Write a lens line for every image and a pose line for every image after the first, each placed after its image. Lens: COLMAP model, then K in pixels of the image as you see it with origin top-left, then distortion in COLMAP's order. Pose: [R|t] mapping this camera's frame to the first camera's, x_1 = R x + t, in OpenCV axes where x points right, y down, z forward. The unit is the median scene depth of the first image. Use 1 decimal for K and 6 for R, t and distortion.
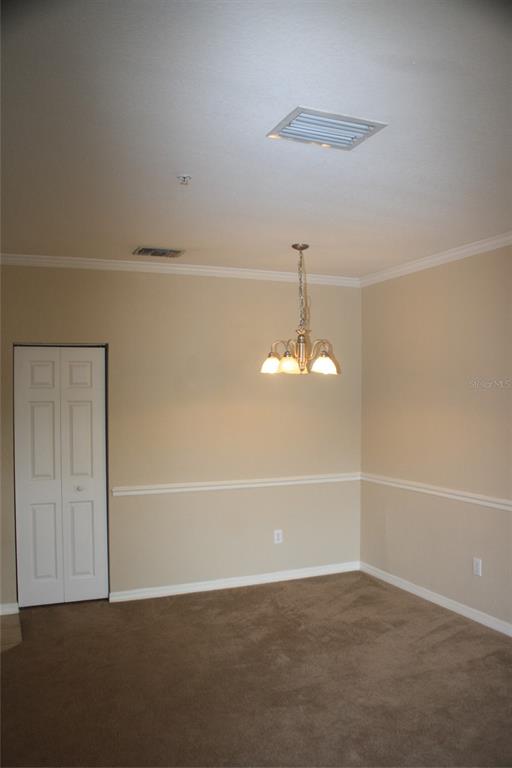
lens RADIAL K [[641.4, 0, 255.4], [0, 641.4, 384.4], [0, 0, 1]] dist [-0.161183, 0.124230]
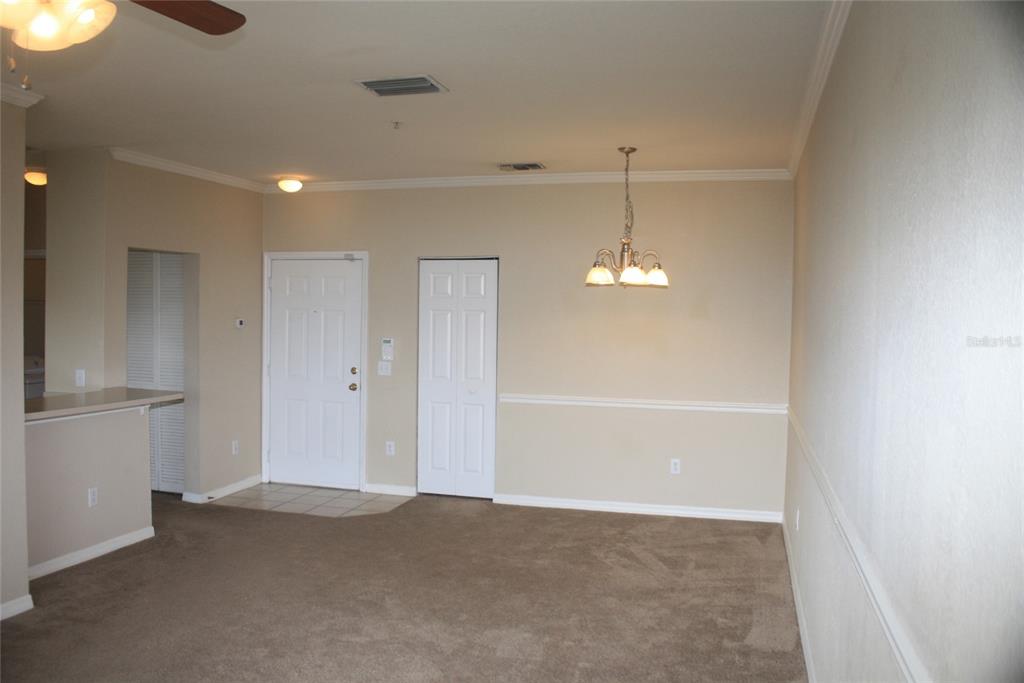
lens RADIAL K [[855.1, 0, 512.9], [0, 855.1, 335.4], [0, 0, 1]] dist [-0.161183, 0.124230]
pose [[0.779521, 0.037926, -0.625227, 0.734831], [-0.014941, 0.999007, 0.041971, 0.008191], [0.626198, -0.023375, 0.779313, -0.091996]]
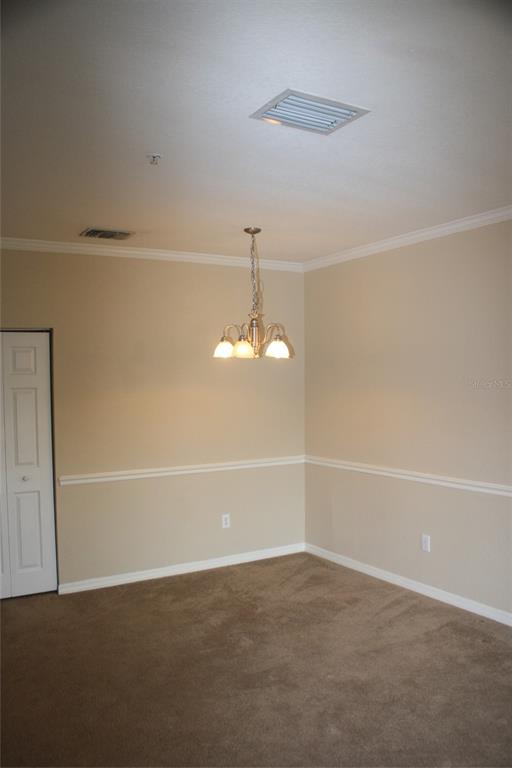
lens RADIAL K [[641.4, 0, 257.7], [0, 641.4, 385.5], [0, 0, 1]] dist [-0.161183, 0.124230]
pose [[0.990693, -0.011483, 0.135632, -0.059109], [0.008185, 0.999658, 0.024852, 0.001630], [-0.135871, -0.023511, 0.990447, 0.006053]]
